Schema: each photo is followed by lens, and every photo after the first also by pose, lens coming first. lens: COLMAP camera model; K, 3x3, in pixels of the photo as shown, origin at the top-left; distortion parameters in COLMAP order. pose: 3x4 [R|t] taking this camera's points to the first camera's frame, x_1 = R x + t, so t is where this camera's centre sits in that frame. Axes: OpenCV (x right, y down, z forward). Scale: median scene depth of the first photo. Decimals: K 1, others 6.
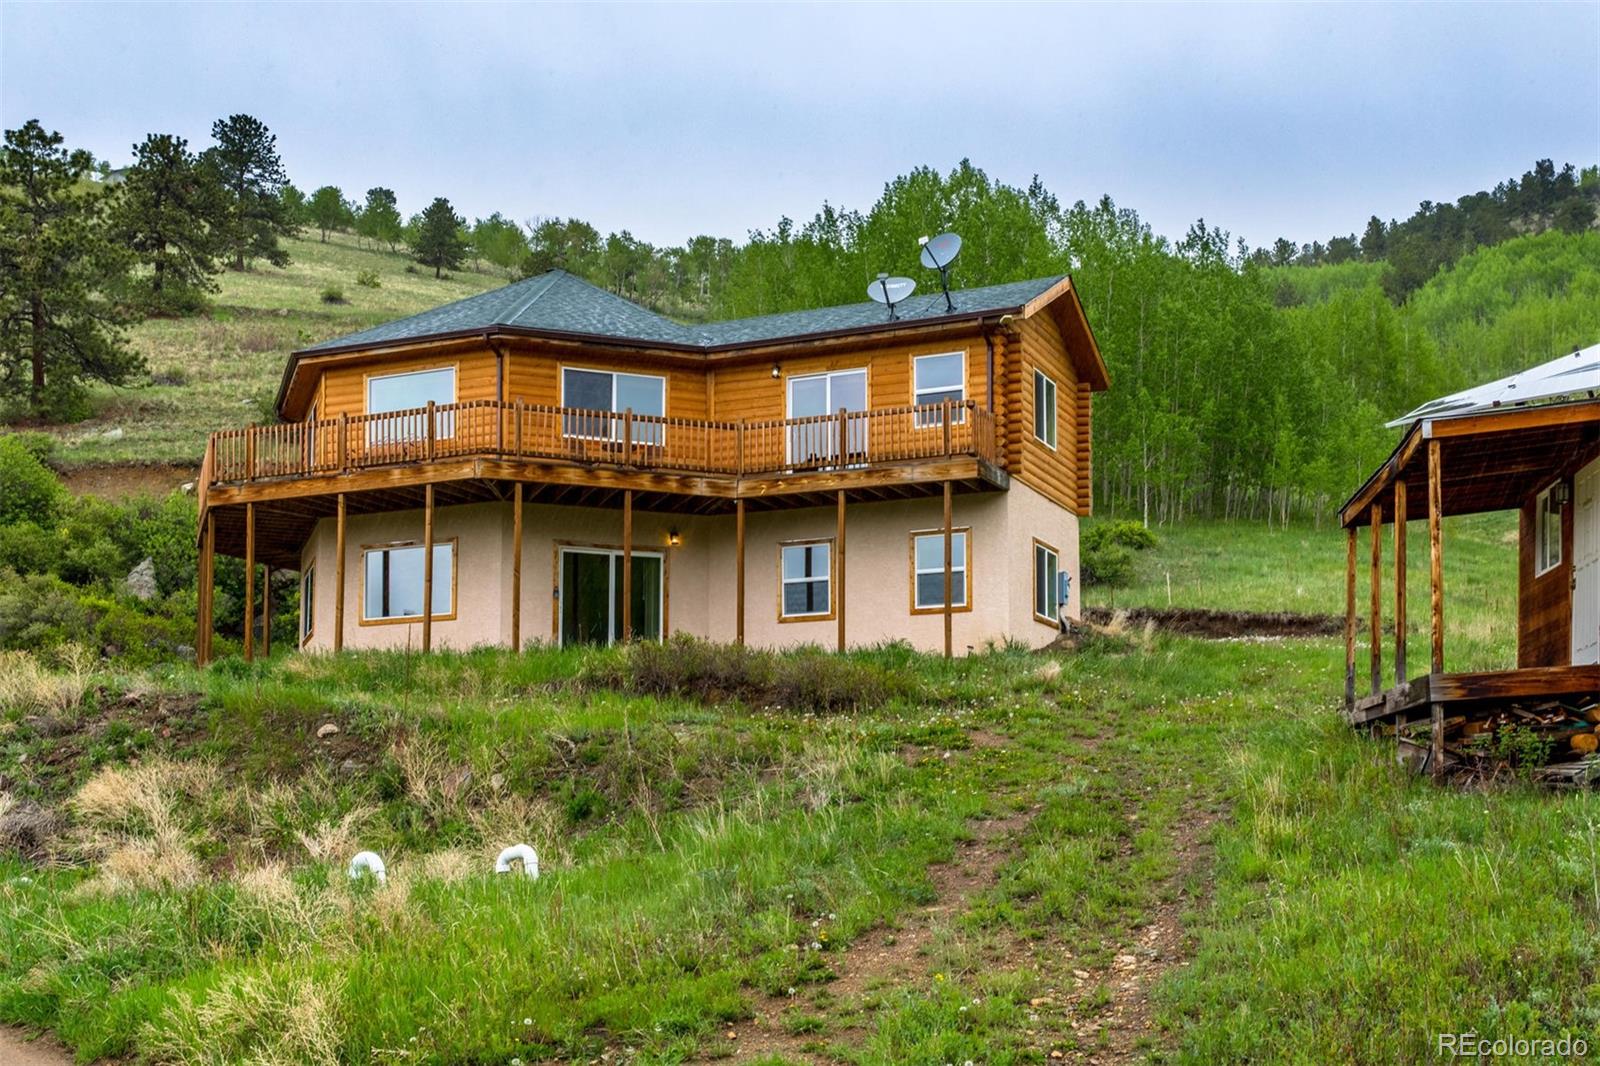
lens RADIAL K [[1859.2, 0, 799.6], [0, 1859.2, 746.0], [0, 0, 1]] dist [0.002804, 0.011328]
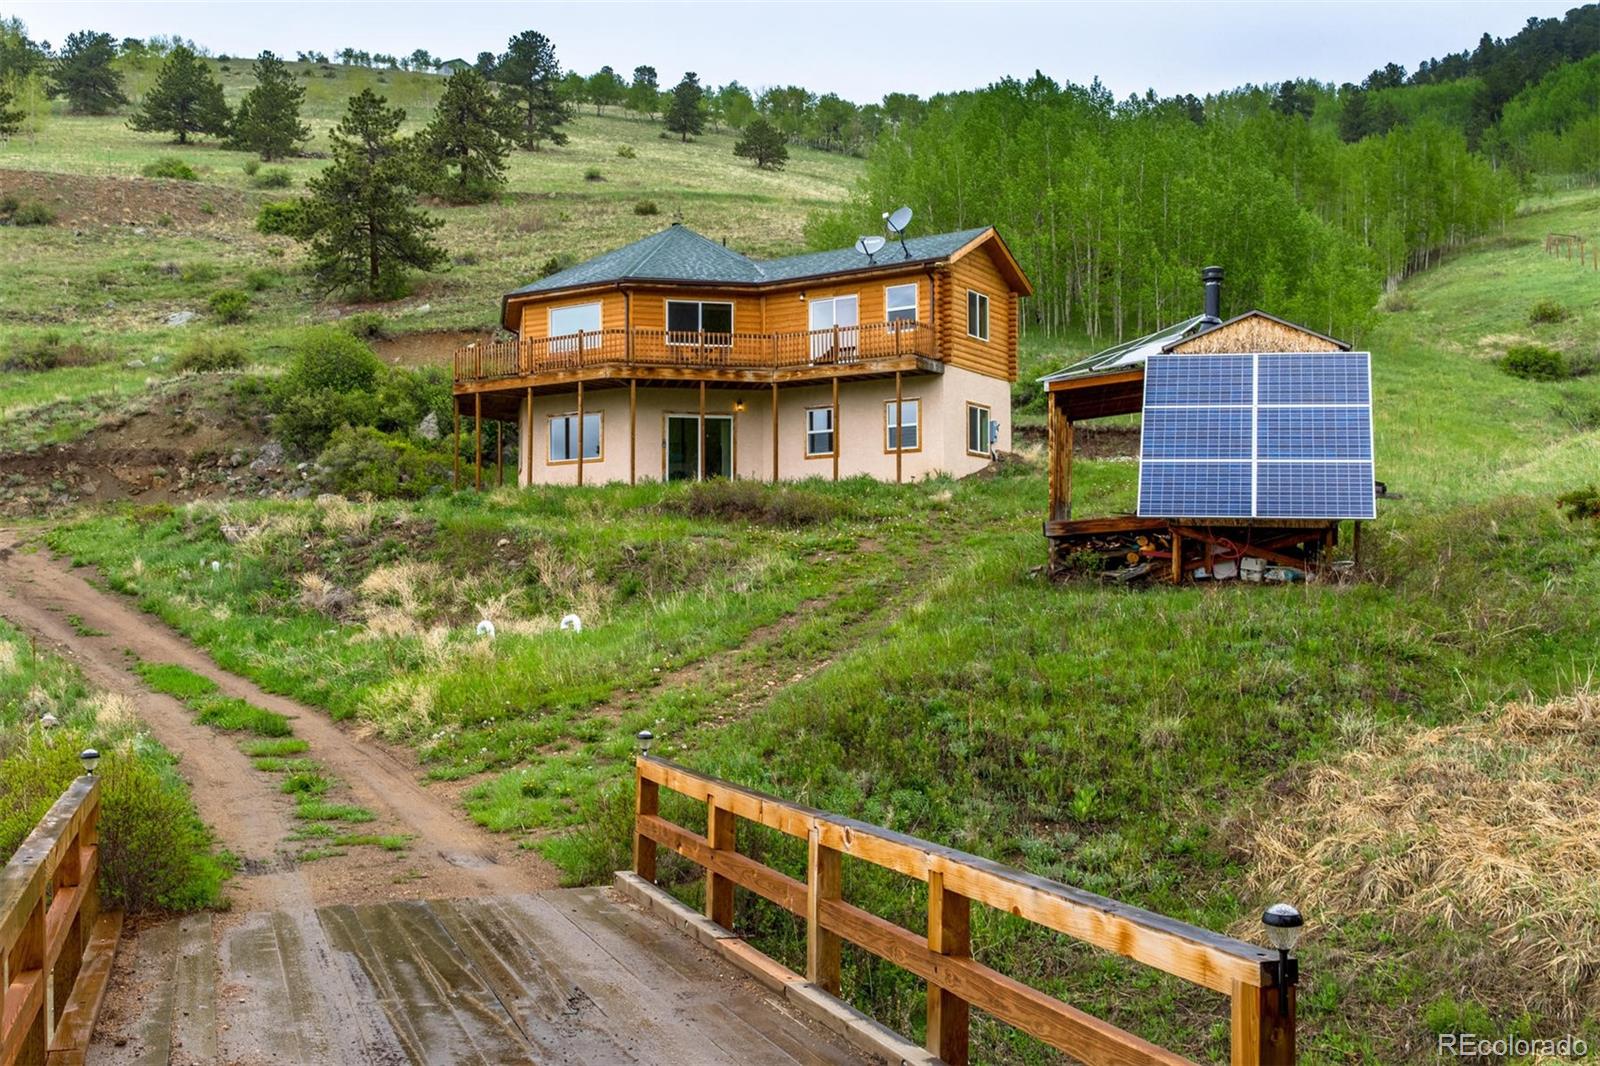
lens RADIAL K [[1607.4, 0, 800.0], [0, 1607.4, 533.0], [0, 0, 1]] dist [0.019532, 0.008995]
pose [[0.988056, -0.010160, -0.153762, 0.191716], [0.014654, 0.999497, 0.028126, -0.042136], [0.153399, -0.030043, 0.987708, -0.338425]]
